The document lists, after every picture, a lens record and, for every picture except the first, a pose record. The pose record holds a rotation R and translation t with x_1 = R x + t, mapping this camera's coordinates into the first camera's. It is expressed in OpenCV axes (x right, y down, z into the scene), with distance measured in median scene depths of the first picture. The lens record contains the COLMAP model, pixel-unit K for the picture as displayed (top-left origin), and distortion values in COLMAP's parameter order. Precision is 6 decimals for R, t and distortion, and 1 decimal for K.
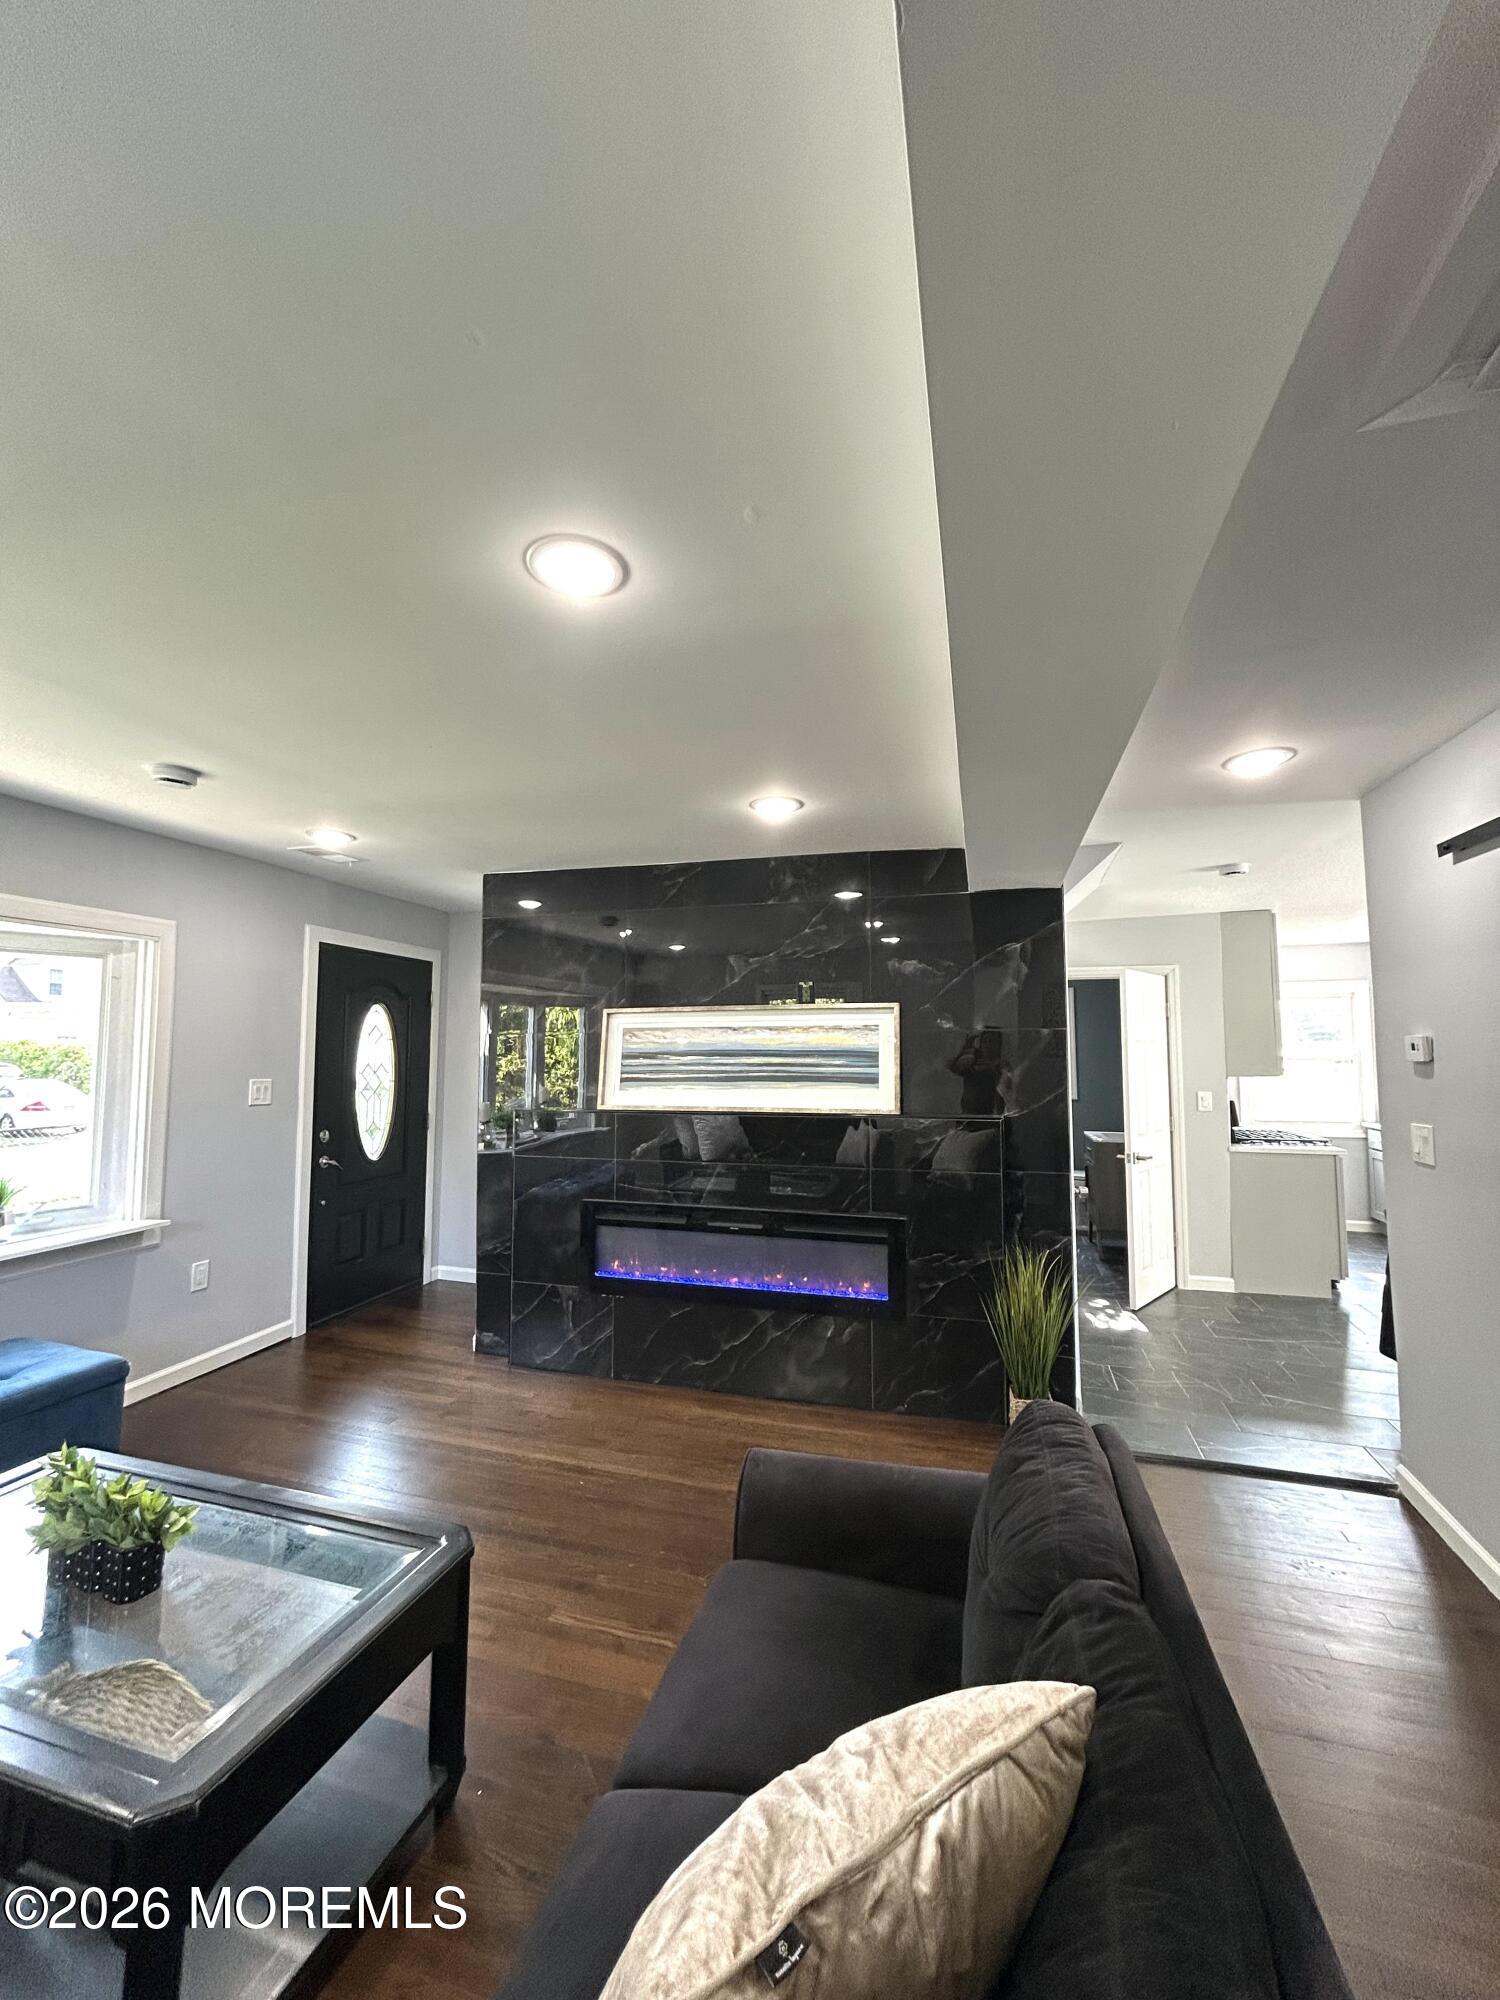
lens RADIAL K [[808.5, 0, 746.8], [0, 808.5, 995.4], [0, 0, 1]] dist [0.000972, 0.000063]
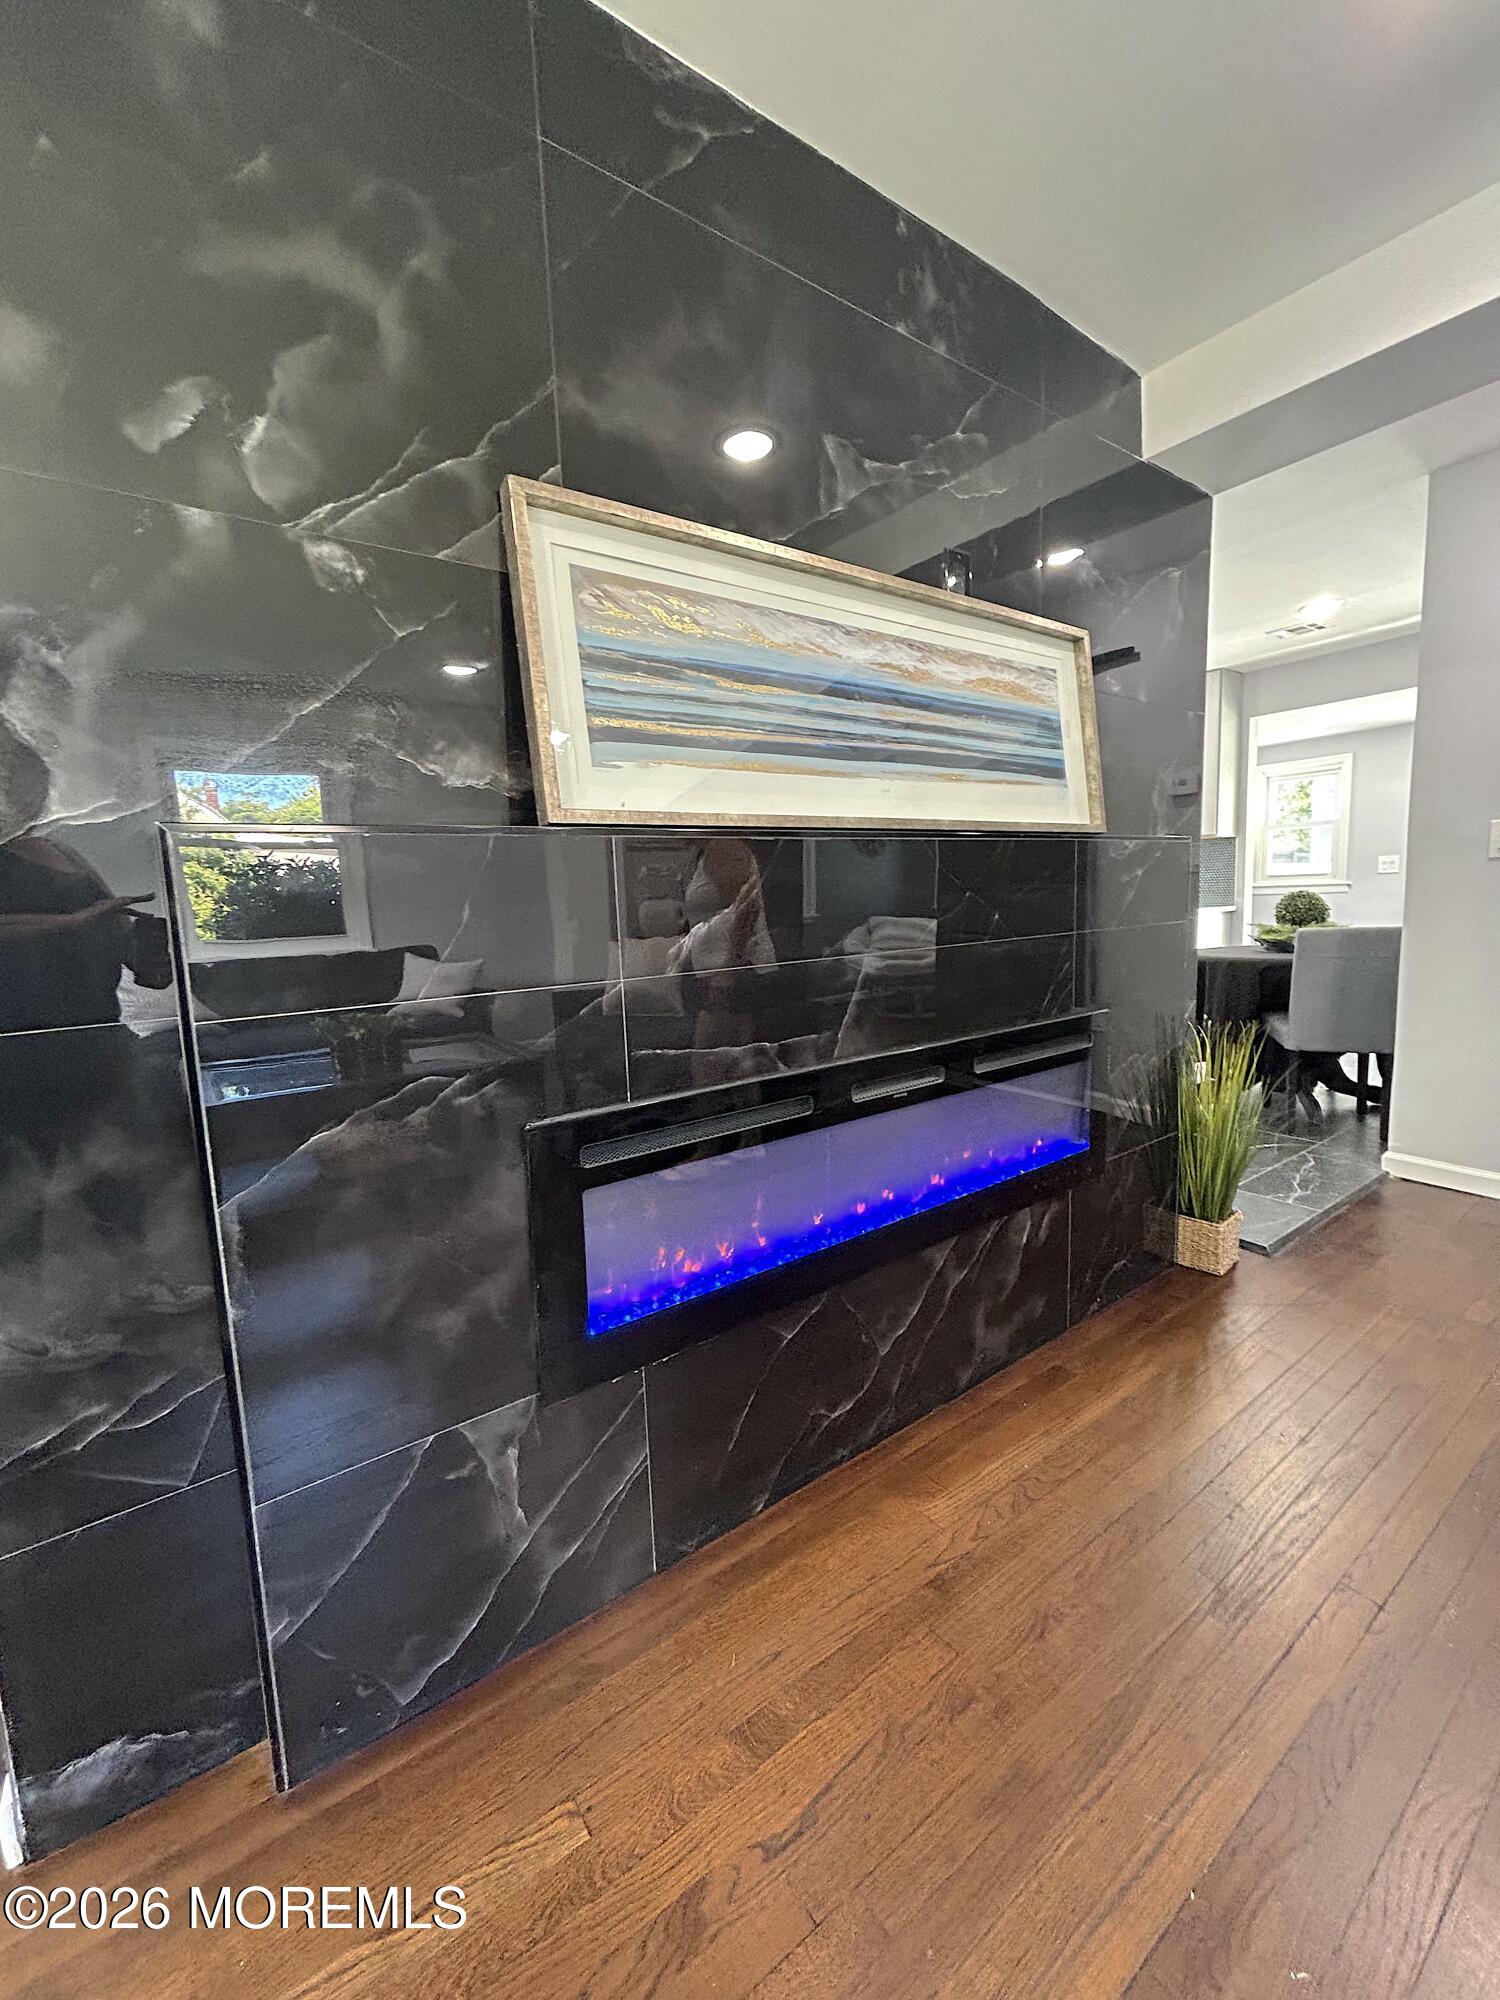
lens RADIAL K [[808.5, 0, 749.5], [0, 808.5, 998.2], [0, 0, 1]] dist [0.000972, 0.000063]
pose [[0.614494, -0.121163, 0.779562, -0.394002], [-0.017069, 0.985863, 0.166683, 0.160064], [-0.788737, -0.115732, 0.603739, 0.785146]]
